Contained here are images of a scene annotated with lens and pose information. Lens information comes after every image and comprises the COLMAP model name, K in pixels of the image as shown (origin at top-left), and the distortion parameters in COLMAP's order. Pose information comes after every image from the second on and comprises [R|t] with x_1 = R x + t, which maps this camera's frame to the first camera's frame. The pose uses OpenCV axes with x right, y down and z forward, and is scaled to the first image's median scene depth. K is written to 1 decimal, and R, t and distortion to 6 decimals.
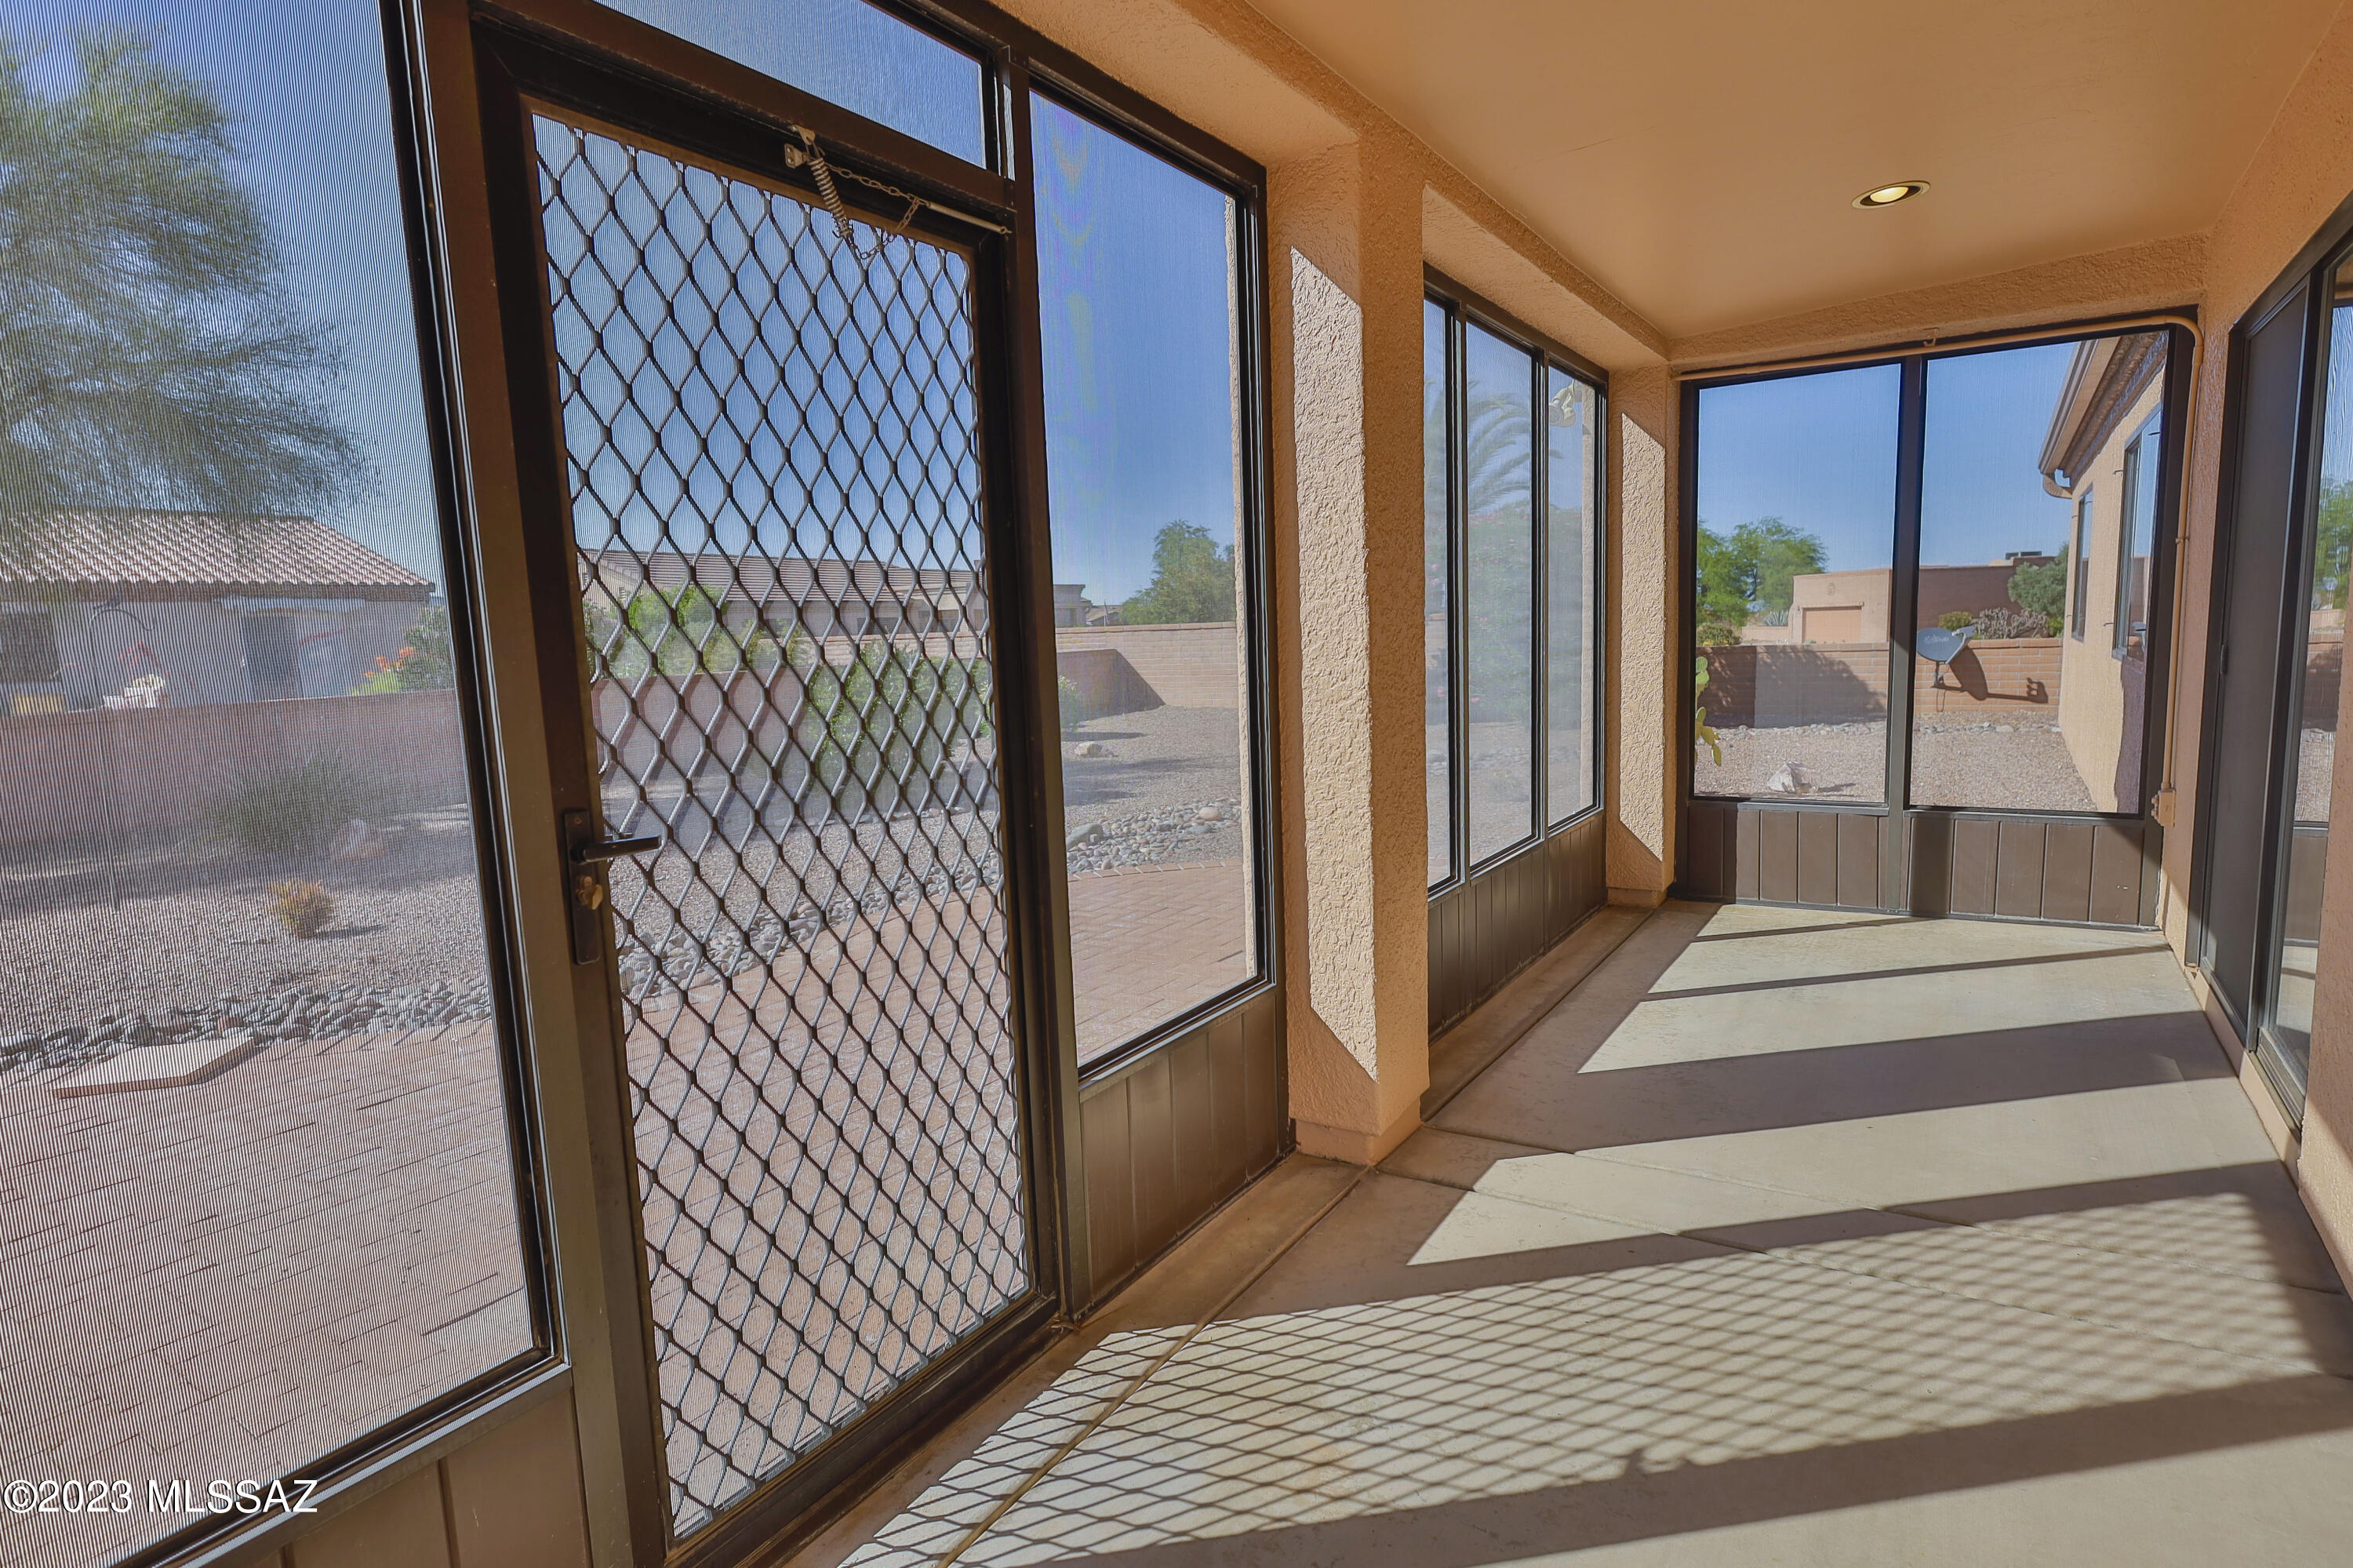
lens RADIAL K [[1207.4, 0, 1176.5], [0, 1207.4, 784.0], [0, 0, 1]] dist [0.002644, 0.001277]
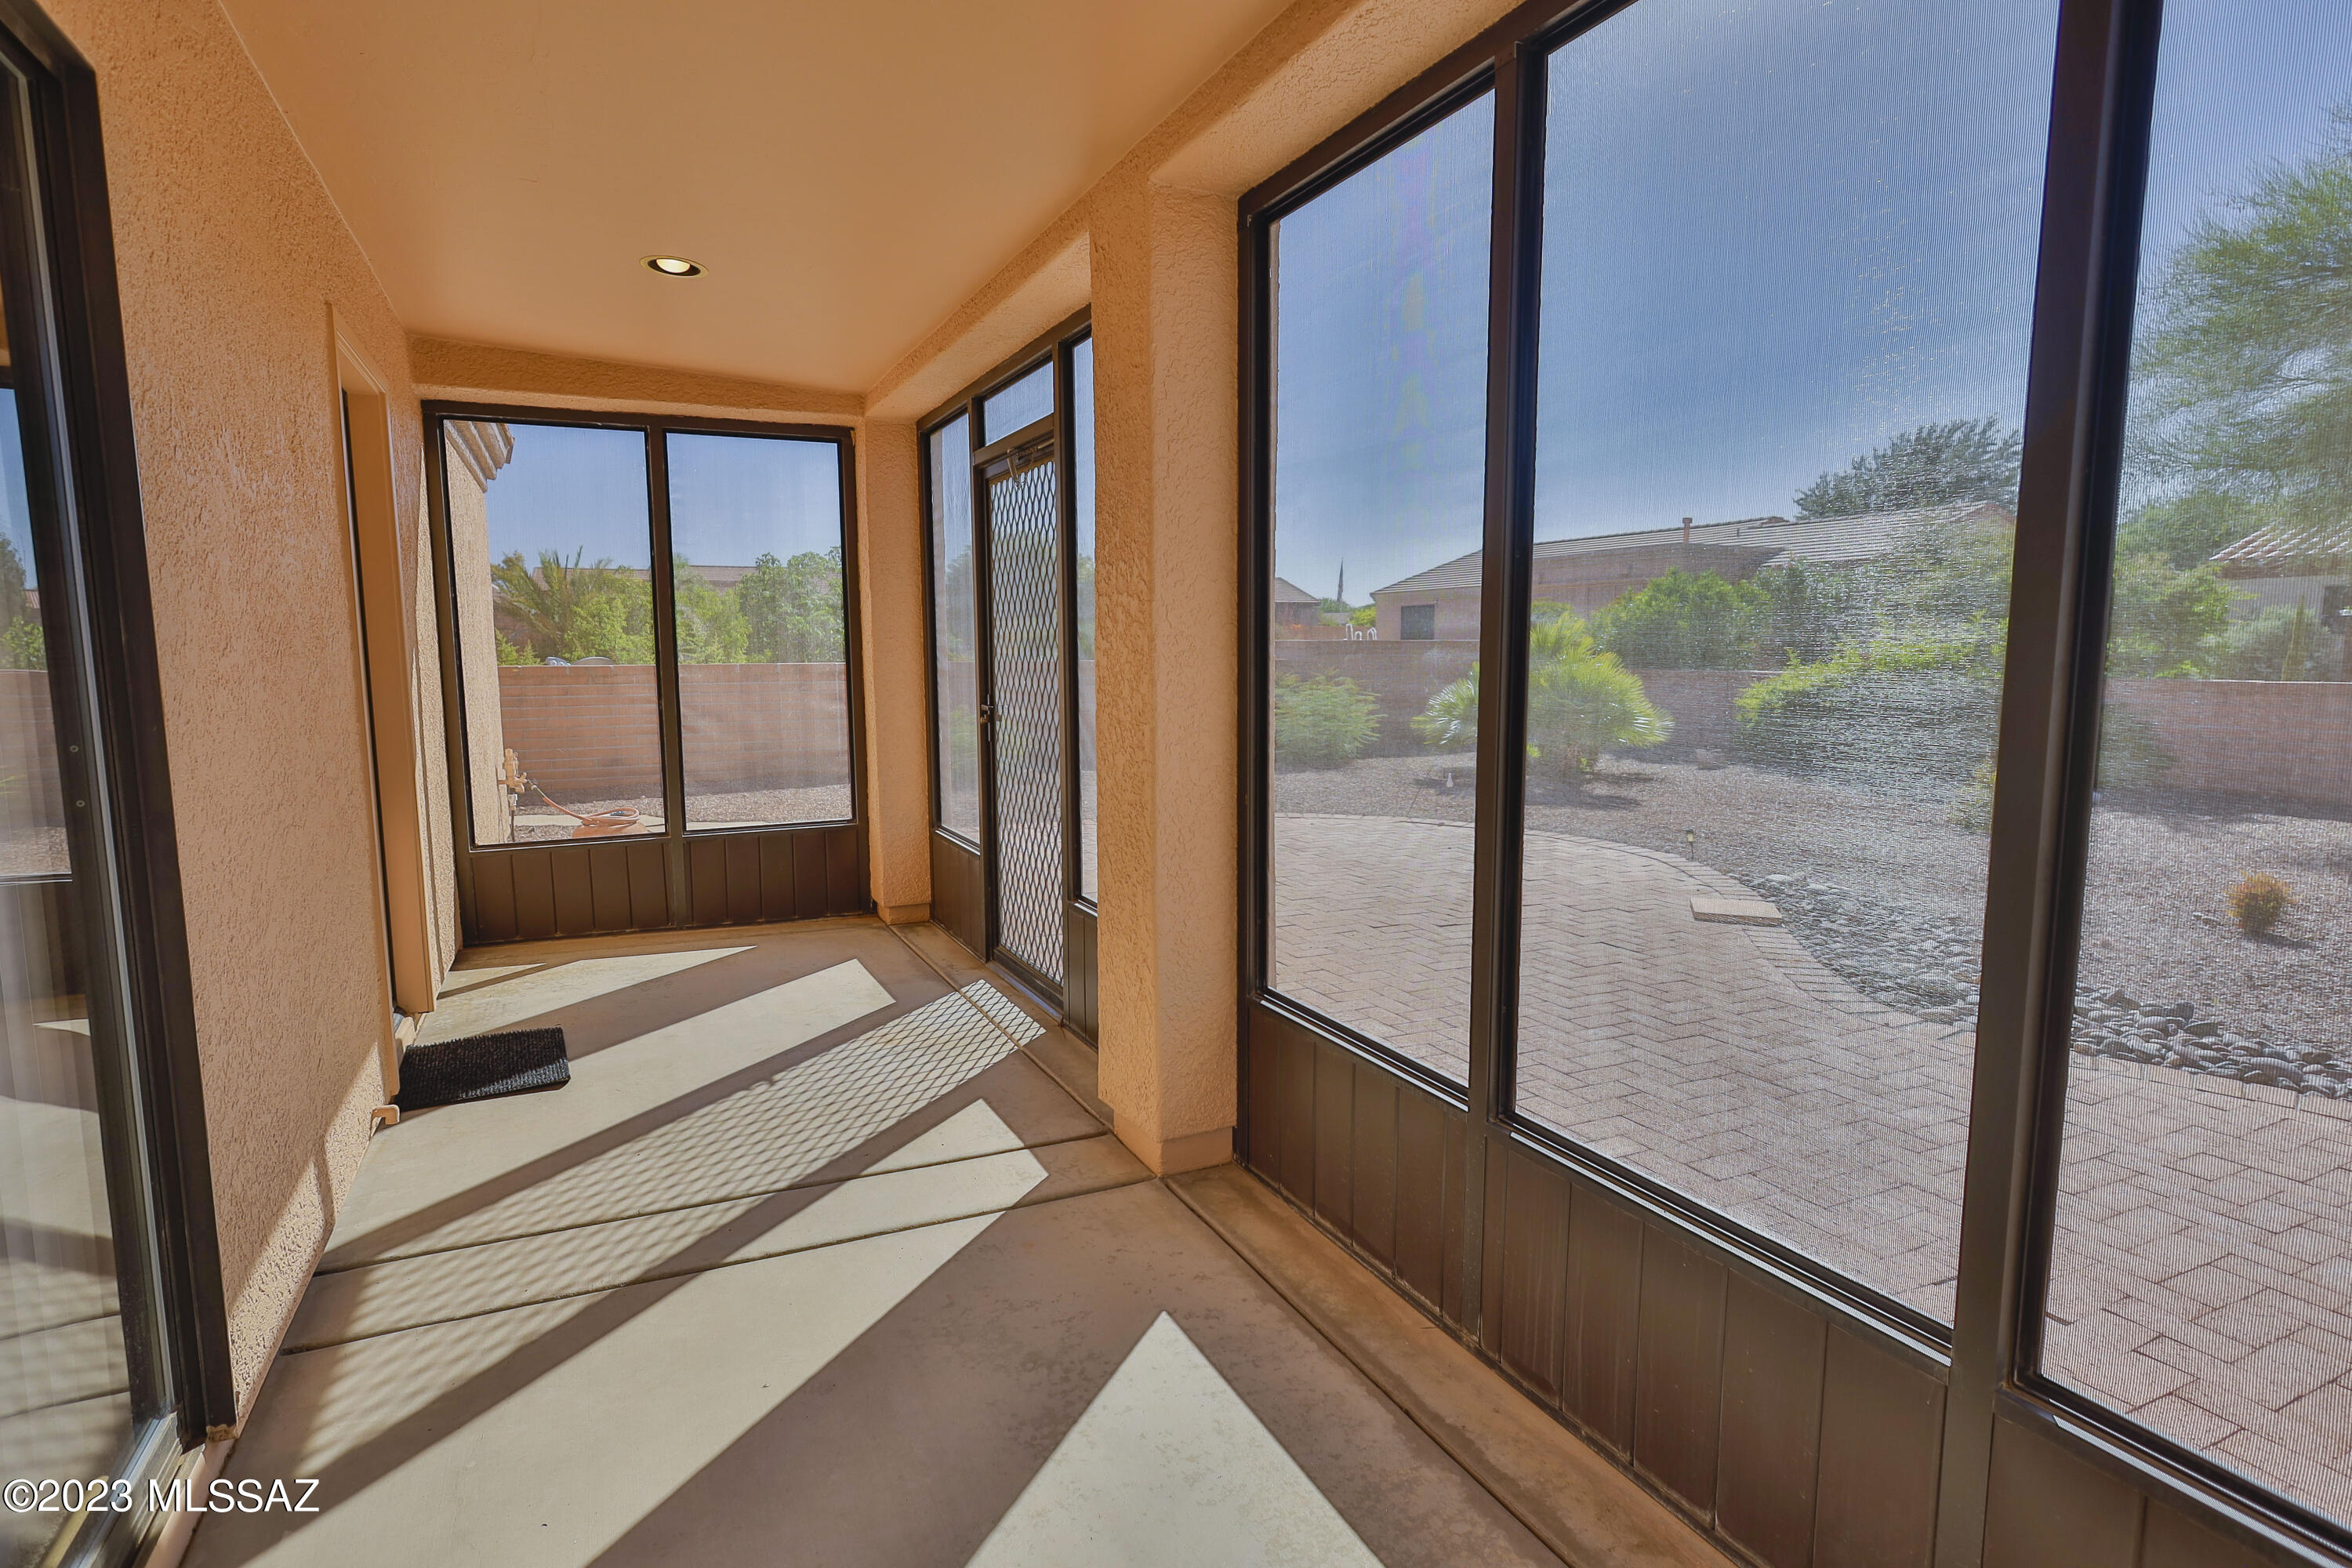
lens RADIAL K [[1206.8, 0, 1176.0], [0, 1206.8, 784.0], [0, 0, 1]] dist [0.002644, 0.001277]
pose [[-0.508726, 0.138618, -0.849696, 1.338722], [-0.082450, 0.974572, 0.208354, -0.301985], [0.856971, 0.176052, -0.484361, 1.980791]]
